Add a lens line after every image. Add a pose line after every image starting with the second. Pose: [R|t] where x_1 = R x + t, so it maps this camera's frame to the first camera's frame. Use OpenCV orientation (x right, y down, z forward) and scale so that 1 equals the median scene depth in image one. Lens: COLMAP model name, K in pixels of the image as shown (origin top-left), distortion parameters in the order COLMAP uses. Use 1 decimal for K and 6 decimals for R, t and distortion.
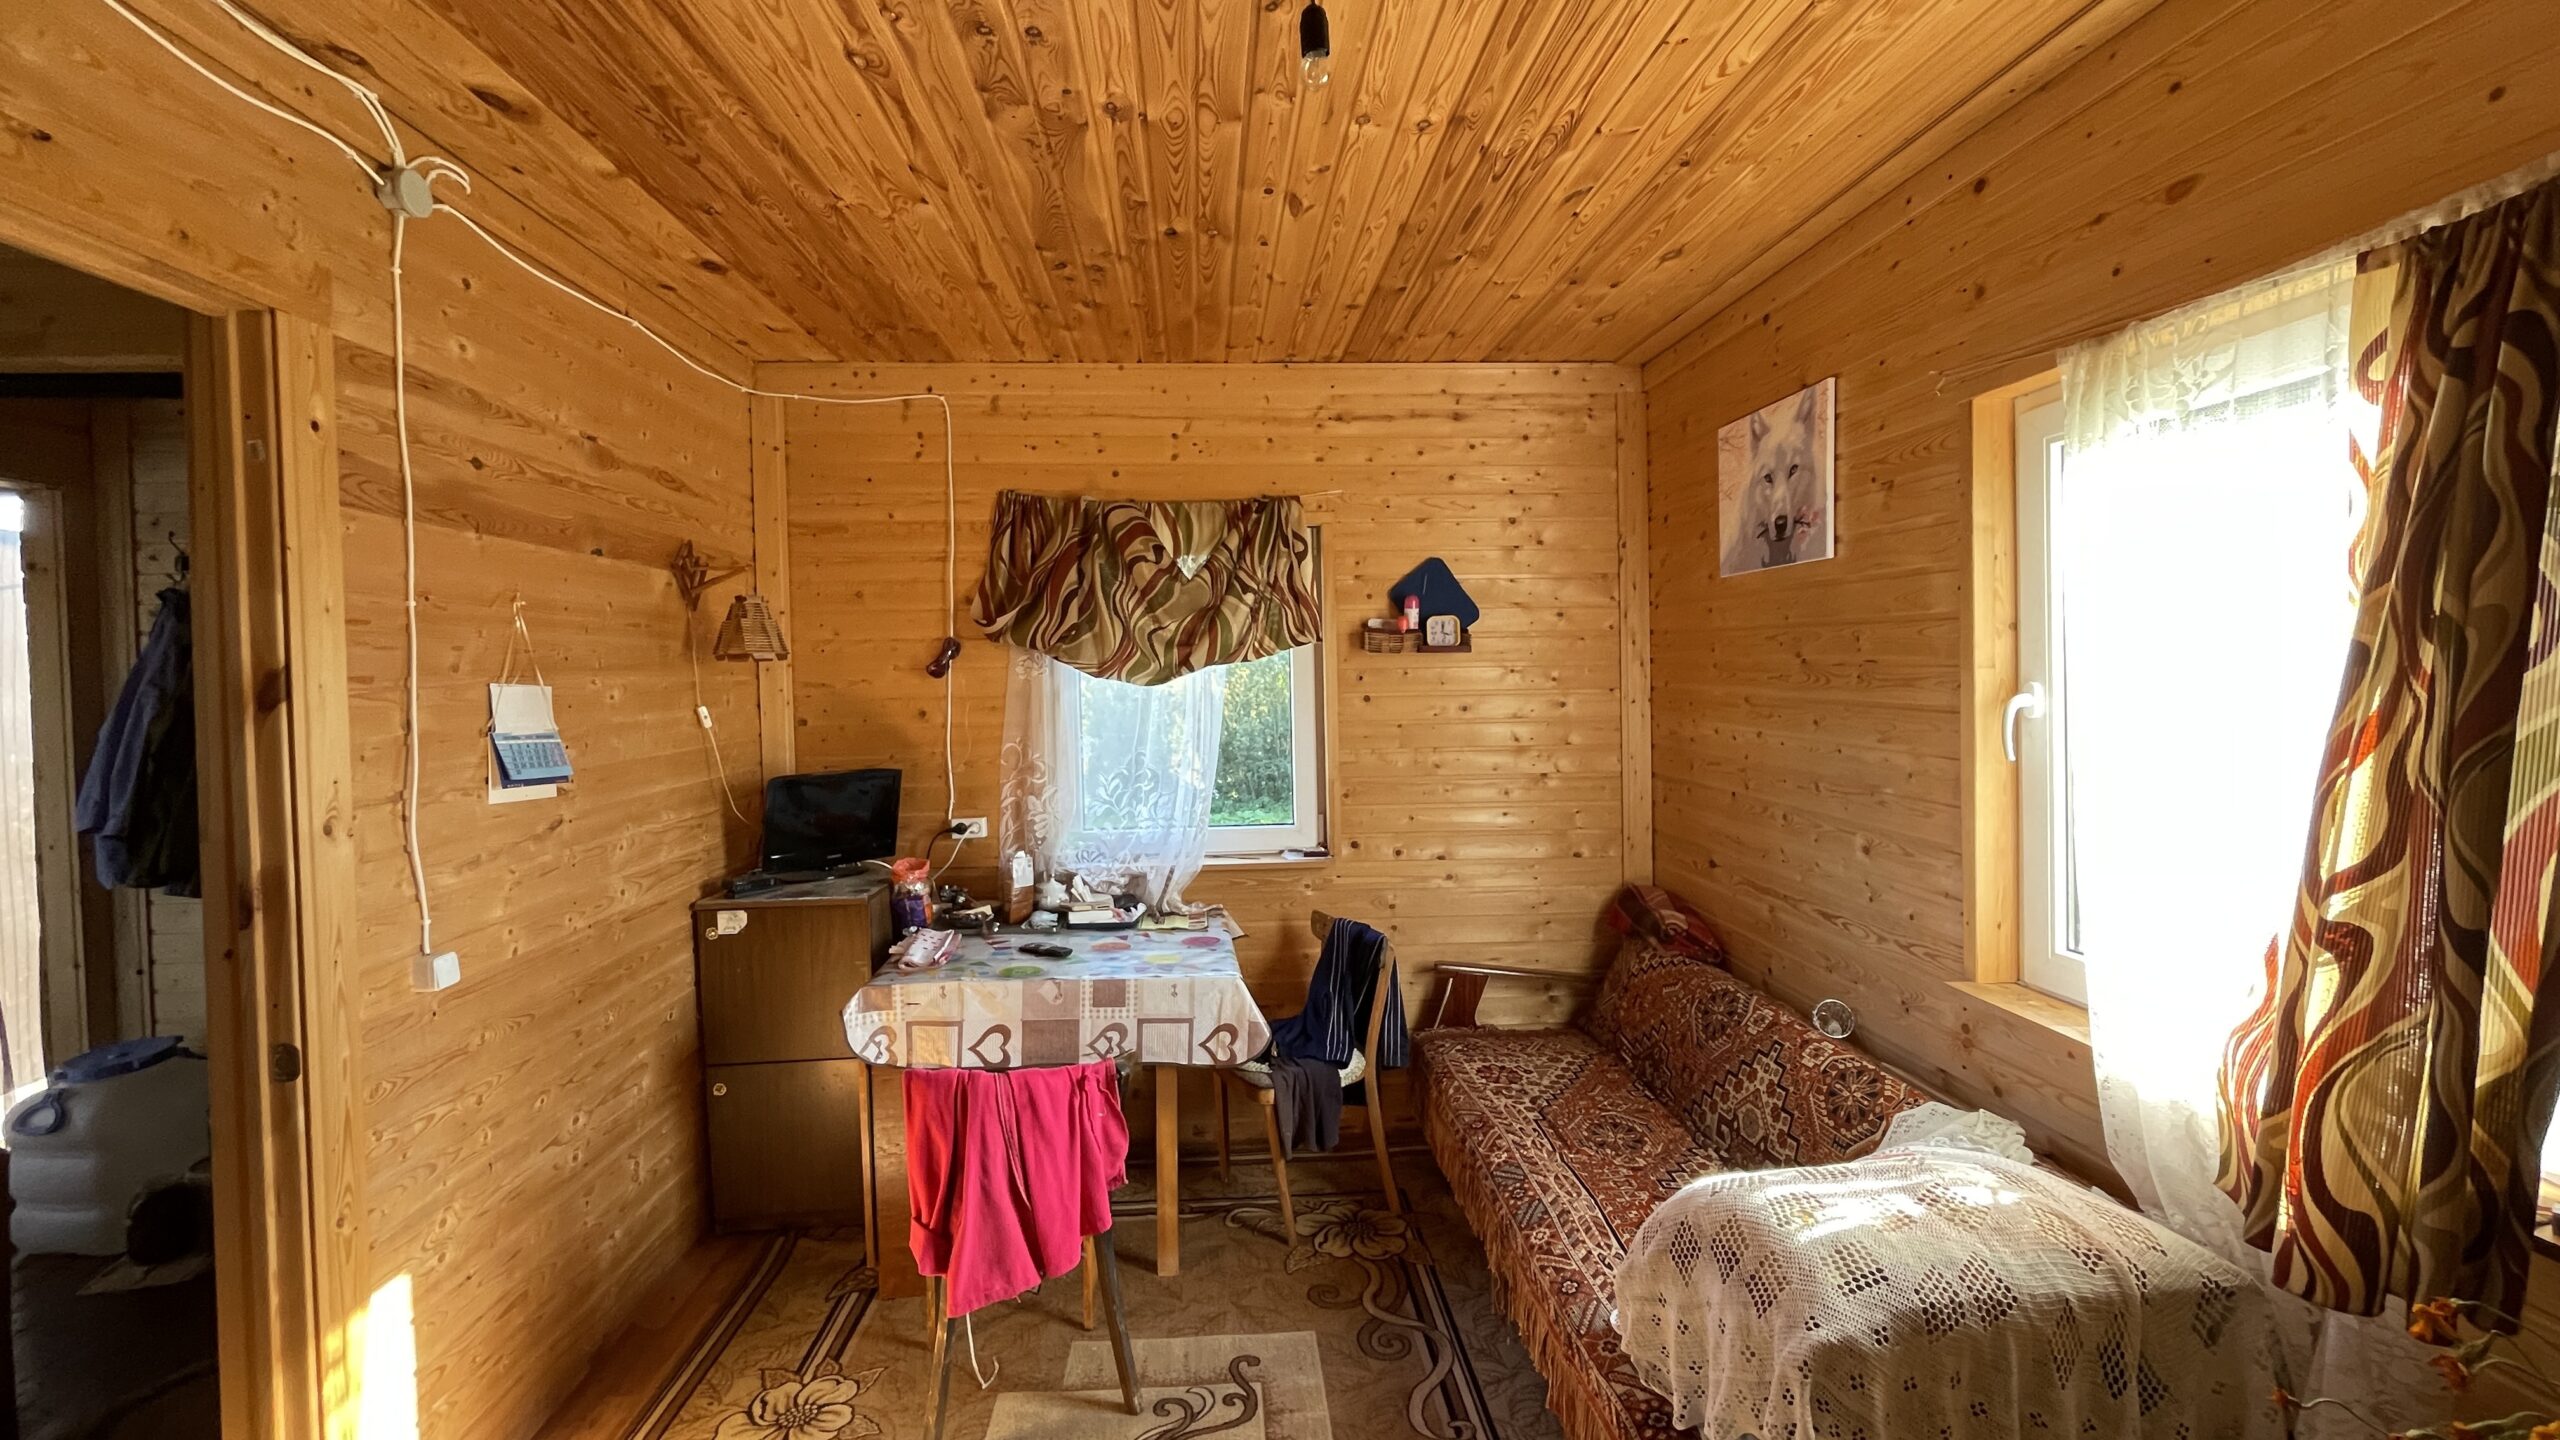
lens RADIAL K [[1041.9, 0, 1267.5], [0, 1041.9, 708.7], [0, 0, 1]] dist [-0.003267, -0.000144]
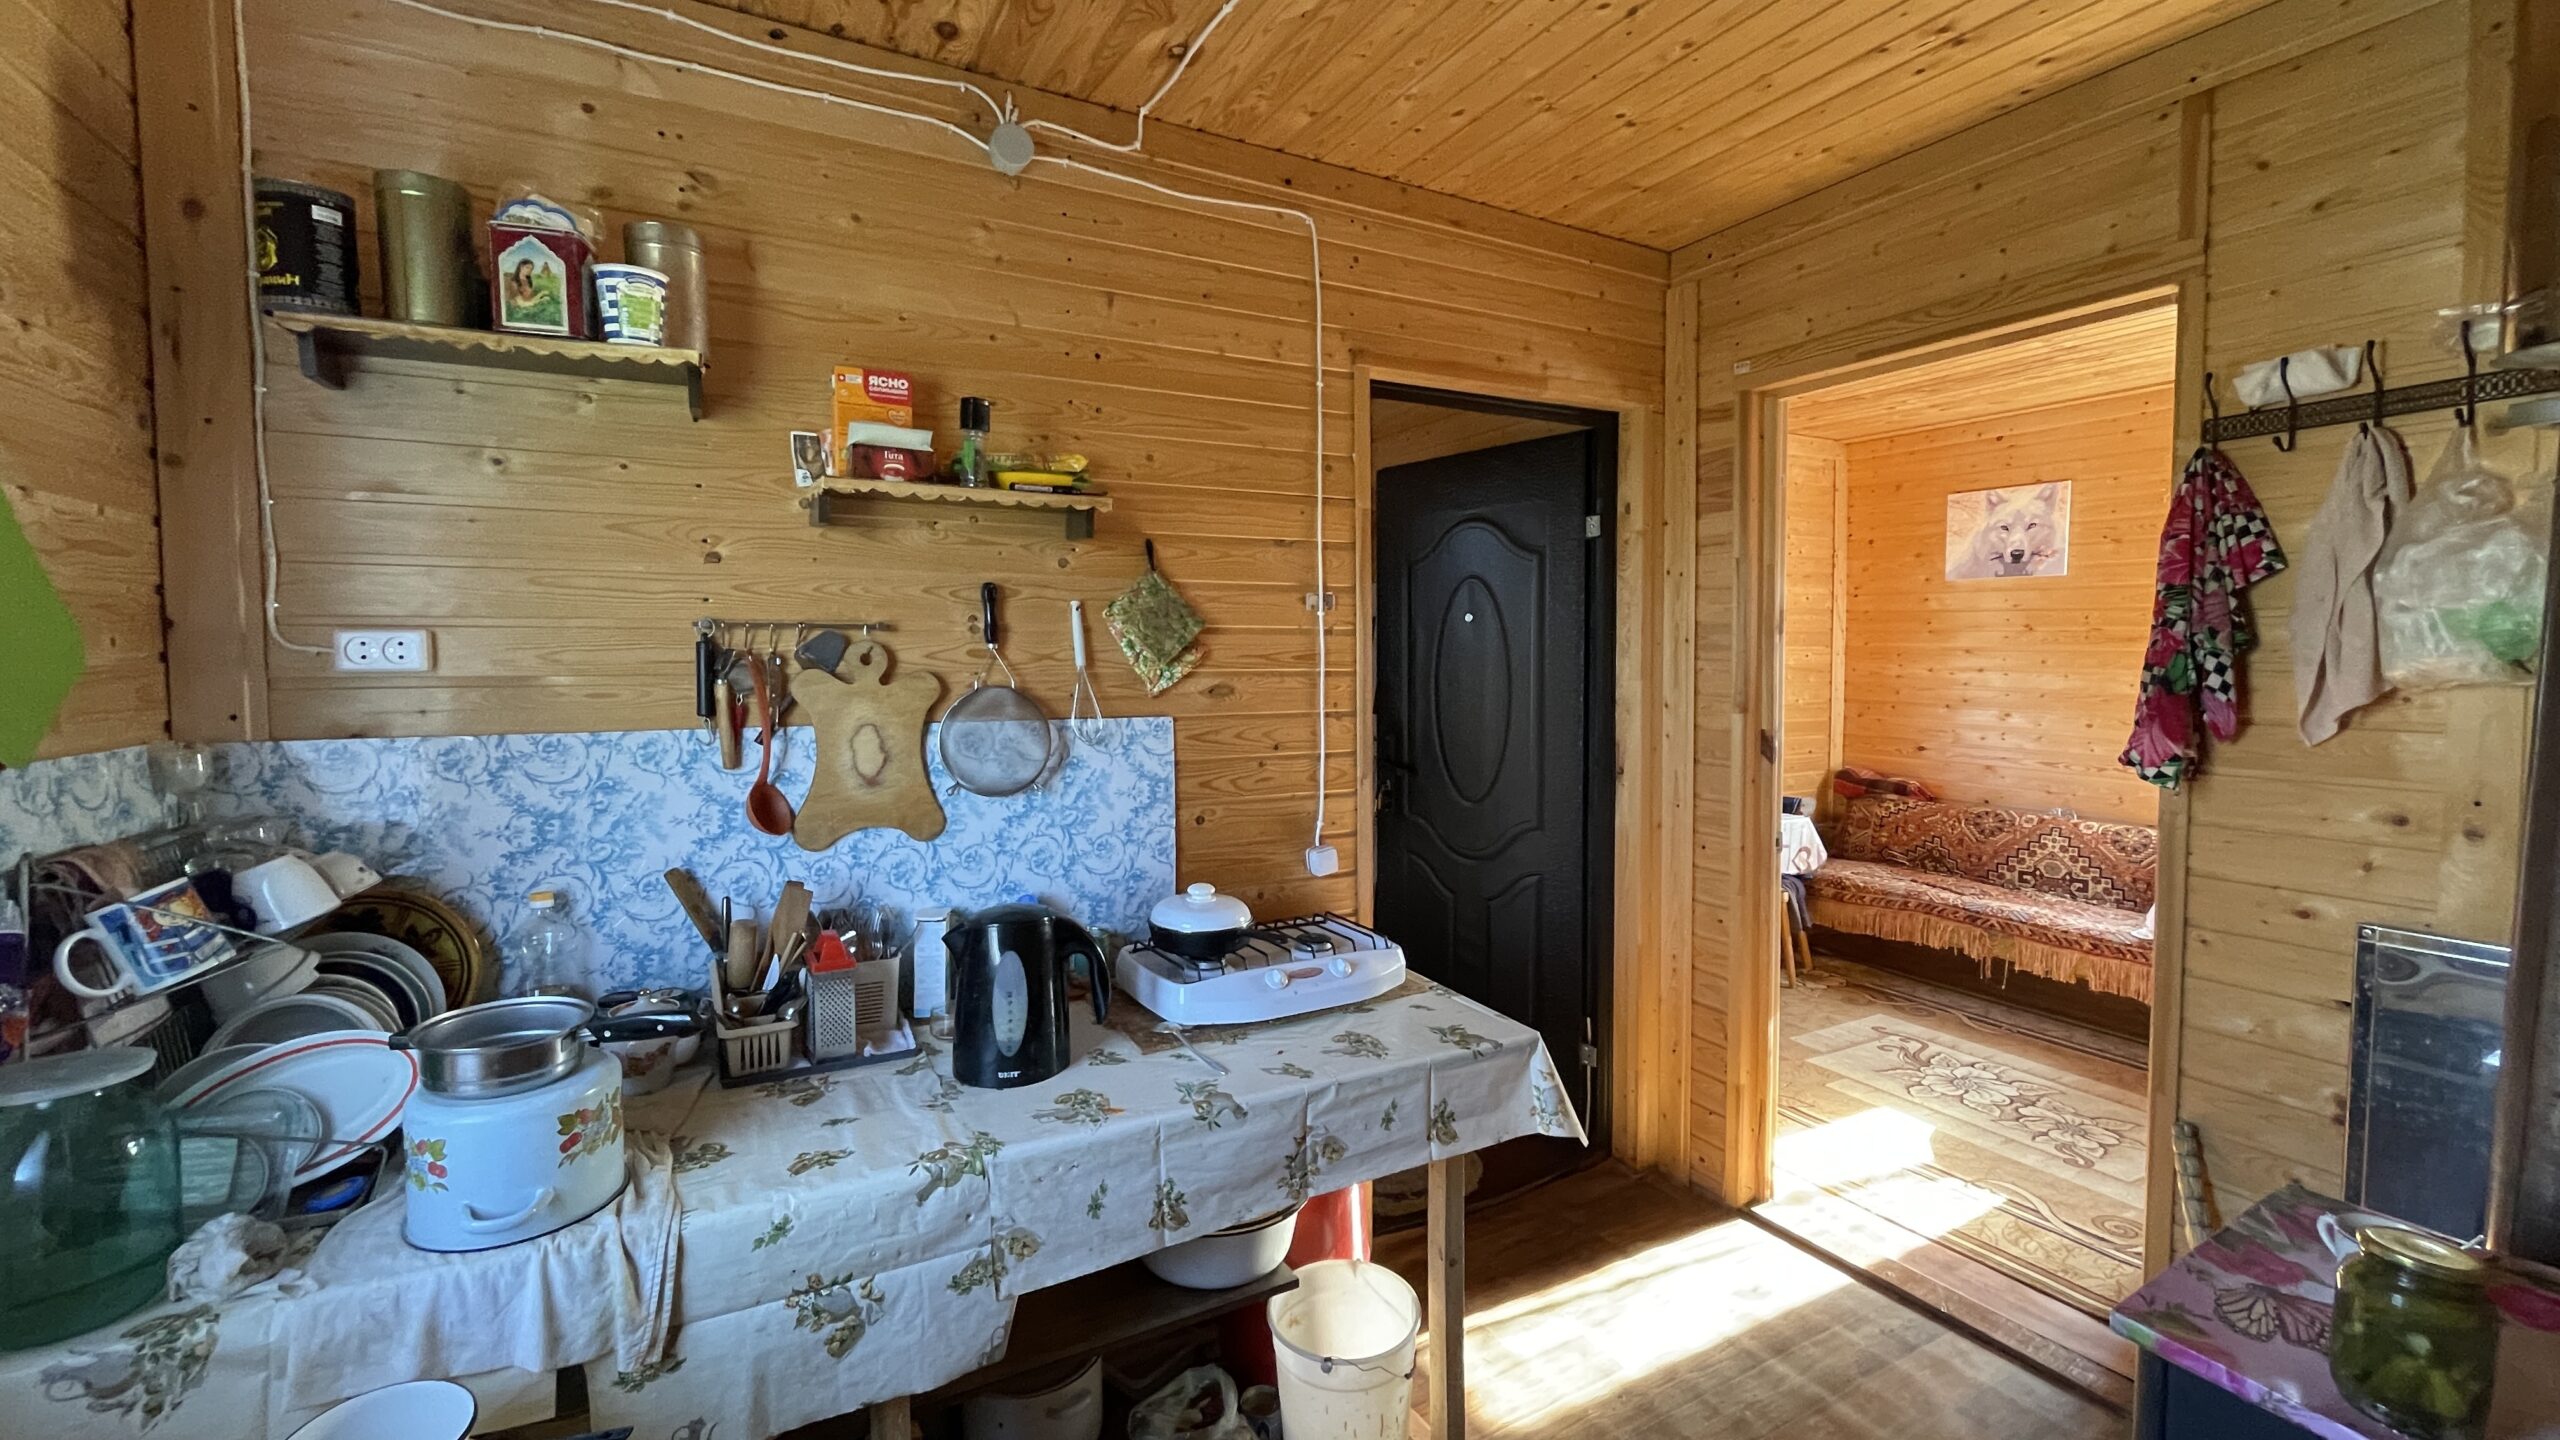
lens RADIAL K [[1041.9, 0, 1274.9], [0, 1041.9, 712.6], [0, 0, 1]] dist [-0.003267, -0.000144]
pose [[0.907416, -0.015063, 0.419962, -1.307508], [0.004143, 0.999629, 0.026903, 0.041673], [-0.420212, -0.022672, 0.907143, -0.105775]]
